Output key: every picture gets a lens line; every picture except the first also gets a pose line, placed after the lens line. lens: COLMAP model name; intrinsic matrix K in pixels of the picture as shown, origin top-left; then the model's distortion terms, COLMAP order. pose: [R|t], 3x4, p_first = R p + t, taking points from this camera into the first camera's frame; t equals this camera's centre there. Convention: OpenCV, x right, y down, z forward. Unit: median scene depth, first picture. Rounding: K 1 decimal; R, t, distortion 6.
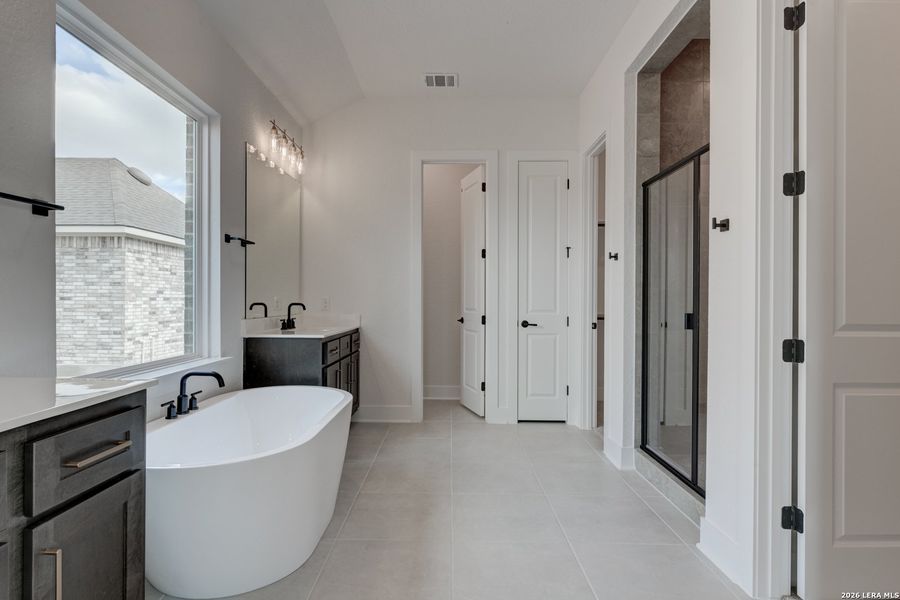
lens RADIAL K [[477.7, 0, 429.4], [0, 477.7, 301.0], [0, 0, 1]] dist [0.003330, -0.003455]
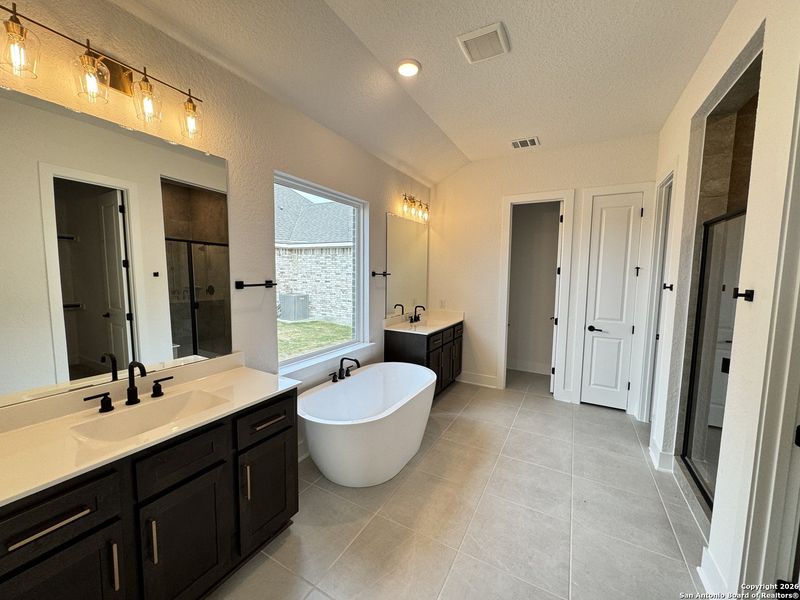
lens RADIAL K [[318.8, 0, 386.9], [0, 318.8, 297.0], [0, 0, 1]] dist [-0.004238, 0.001244]
pose [[0.875839, 0.039024, -0.481023, 0.163061], [-0.000086, 0.996738, 0.080706, -0.131043], [0.482603, -0.070644, 0.872985, 0.013776]]
